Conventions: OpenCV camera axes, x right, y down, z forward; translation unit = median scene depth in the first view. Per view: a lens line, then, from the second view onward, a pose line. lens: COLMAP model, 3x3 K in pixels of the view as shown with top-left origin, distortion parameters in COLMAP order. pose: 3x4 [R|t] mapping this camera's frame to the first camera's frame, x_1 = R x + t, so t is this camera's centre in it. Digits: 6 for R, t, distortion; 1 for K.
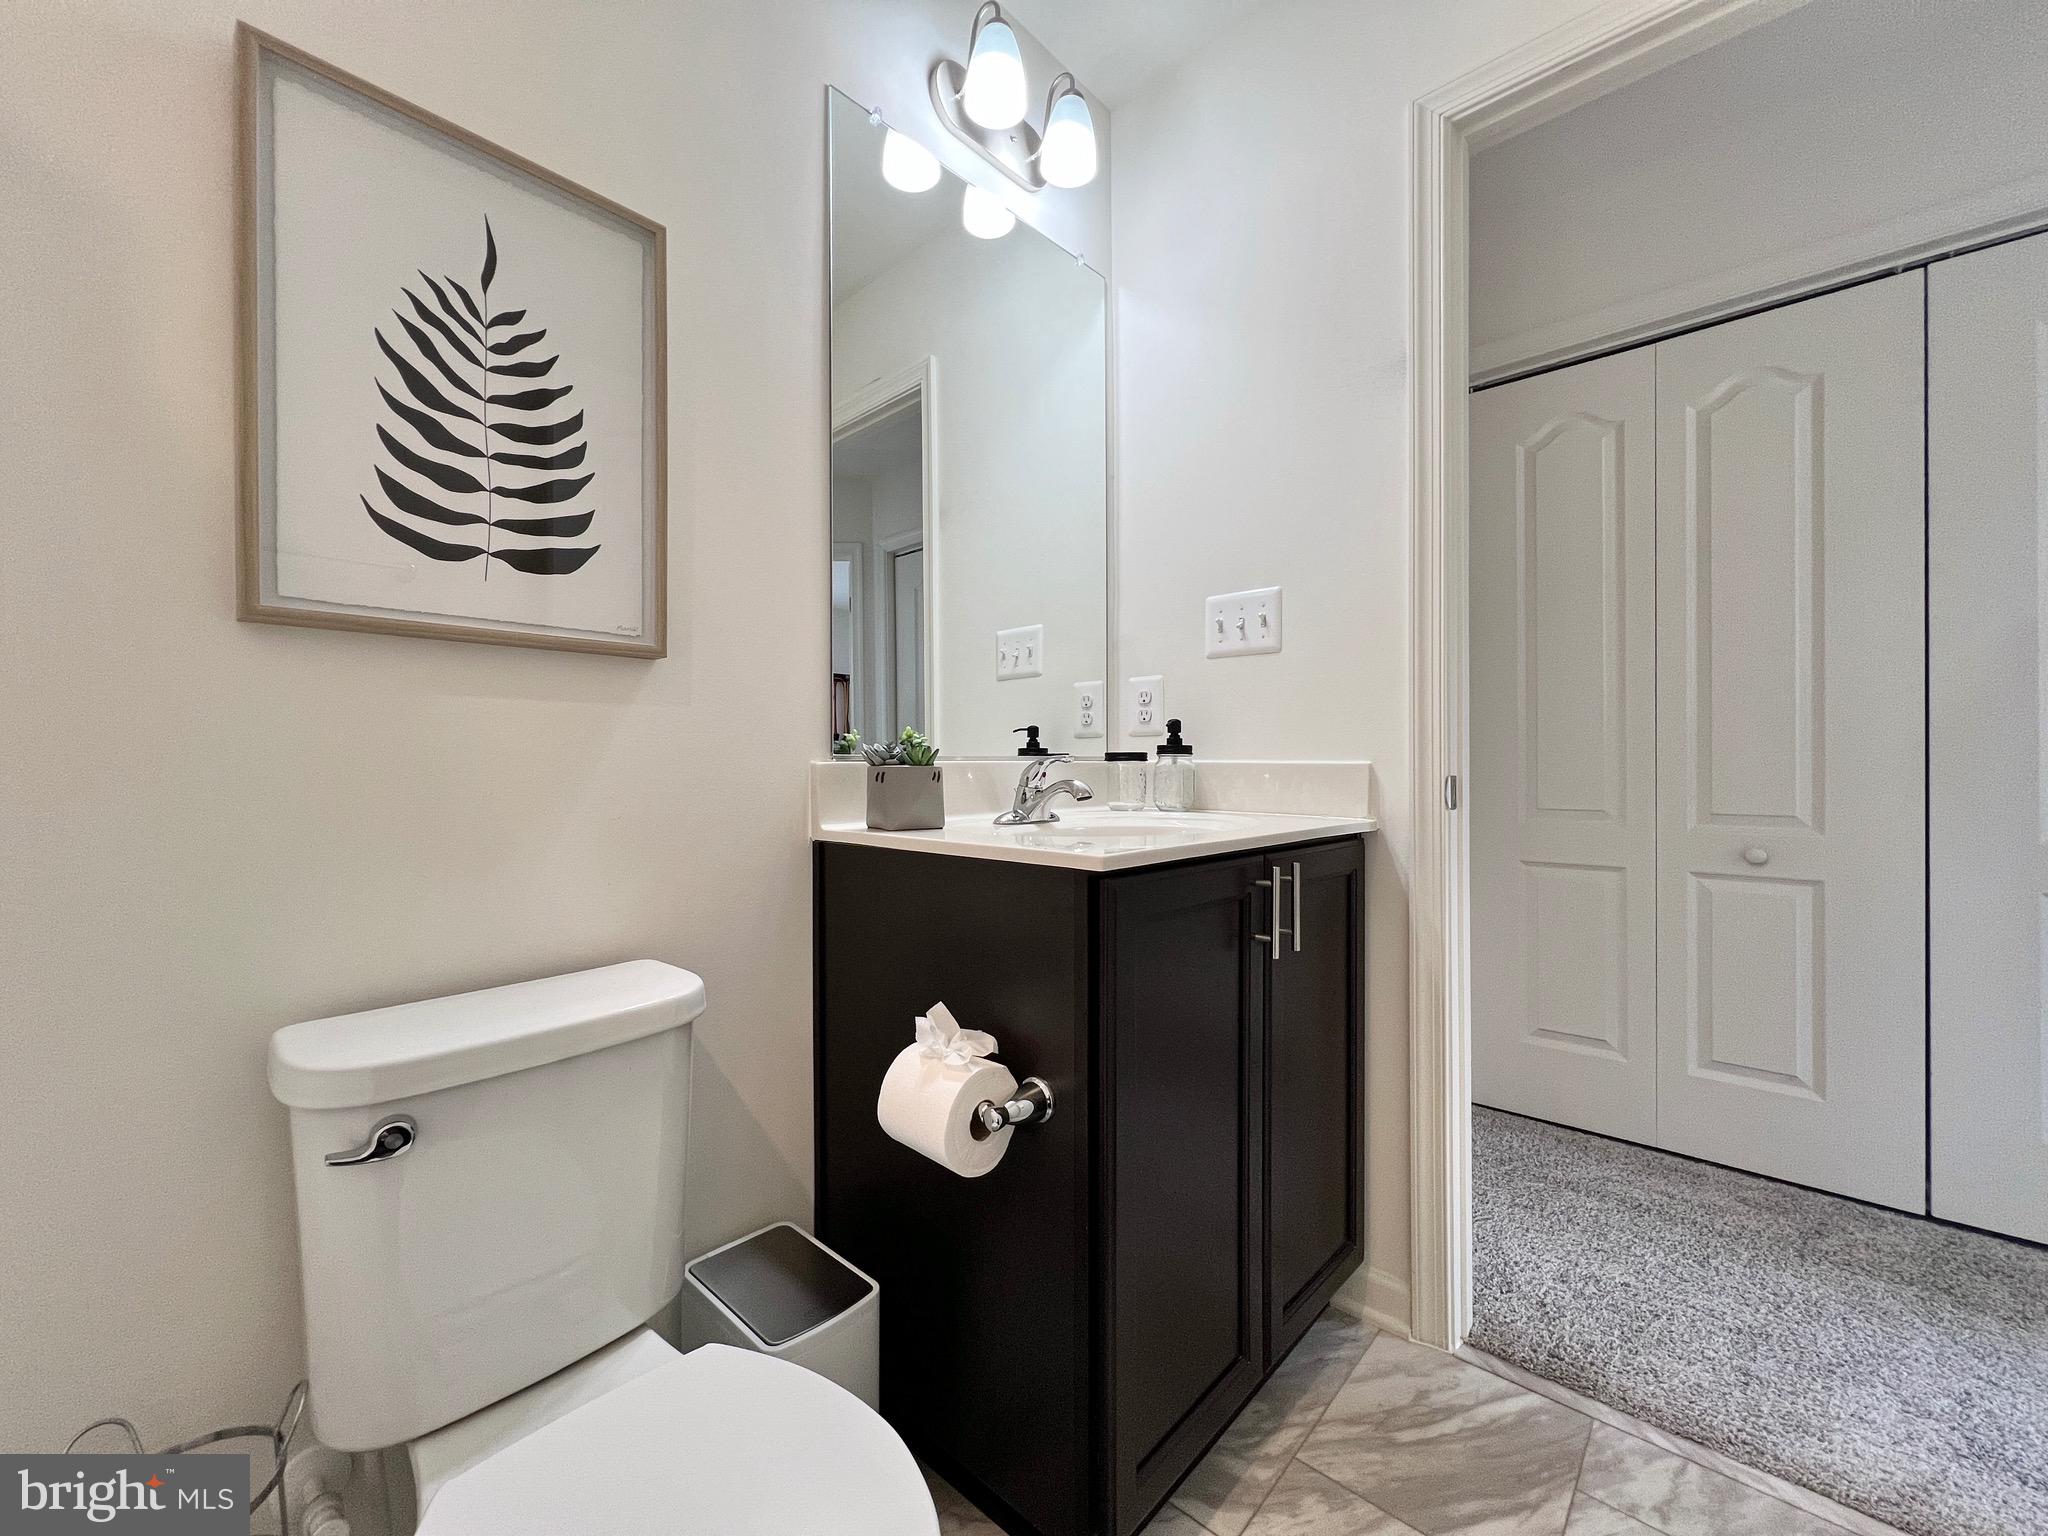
lens RADIAL K [[812.0, 0, 1037.2], [0, 812.0, 764.1], [0, 0, 1]] dist [-0.000251, 0.000022]
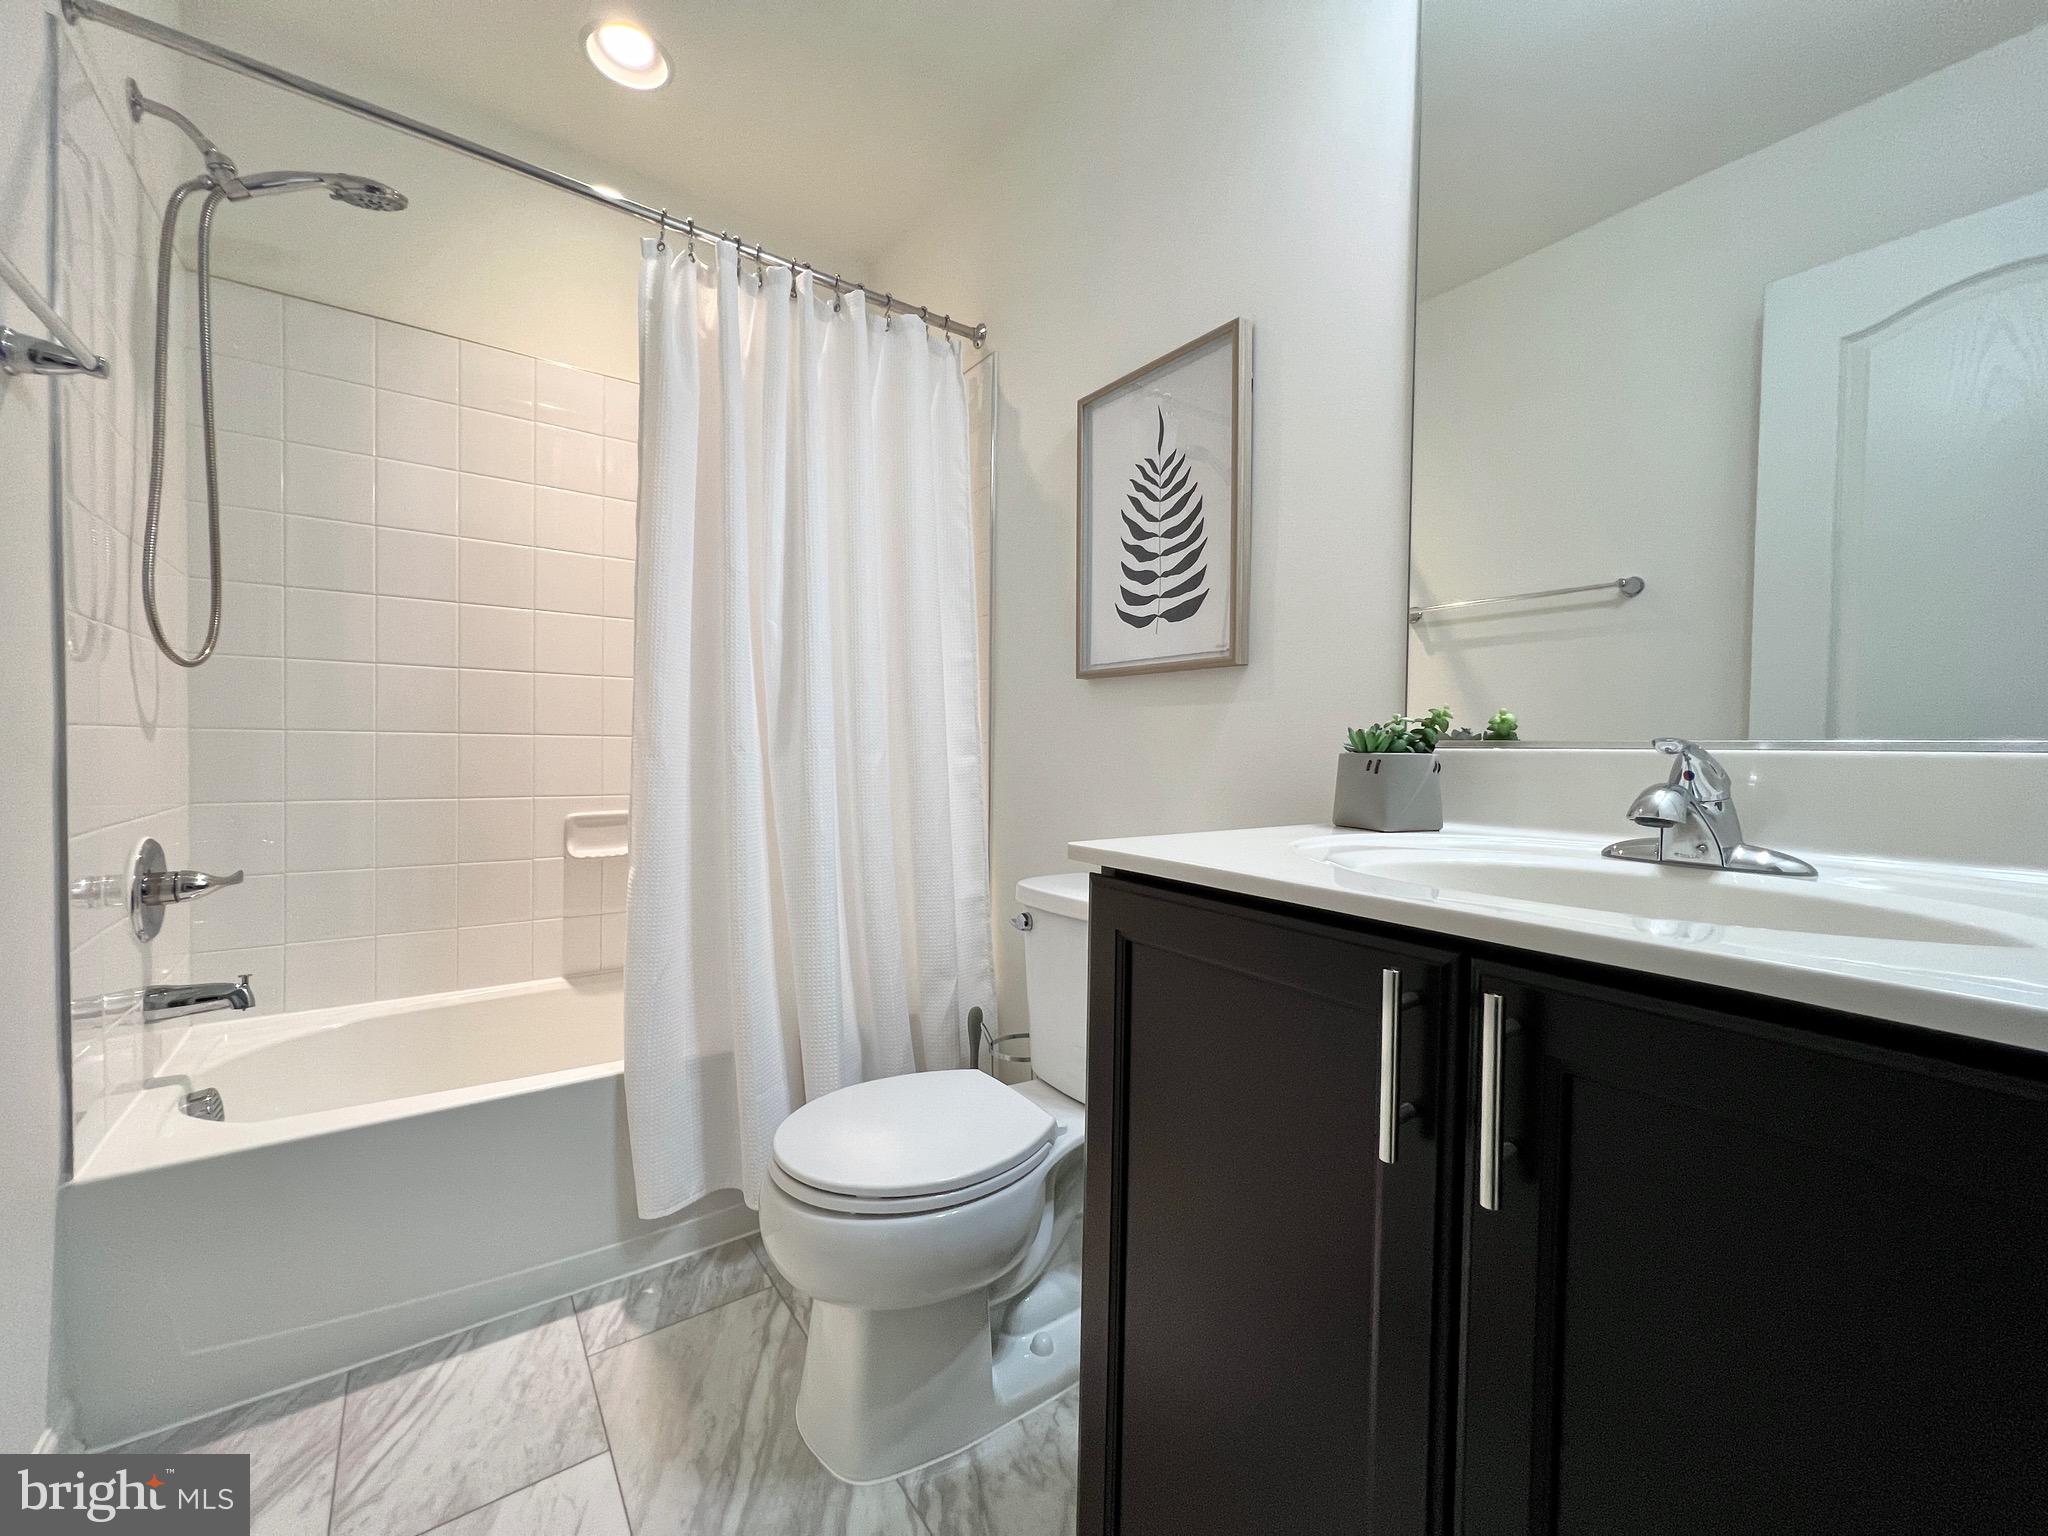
lens RADIAL K [[812.0, 0, 1037.2], [0, 812.0, 764.1], [0, 0, 1]] dist [-0.000251, 0.000022]
pose [[-0.197290, 0.022744, -0.980081, 0.948677], [-0.013790, 0.999568, 0.025972, -0.005472], [0.980248, 0.018639, -0.196891, 1.083281]]
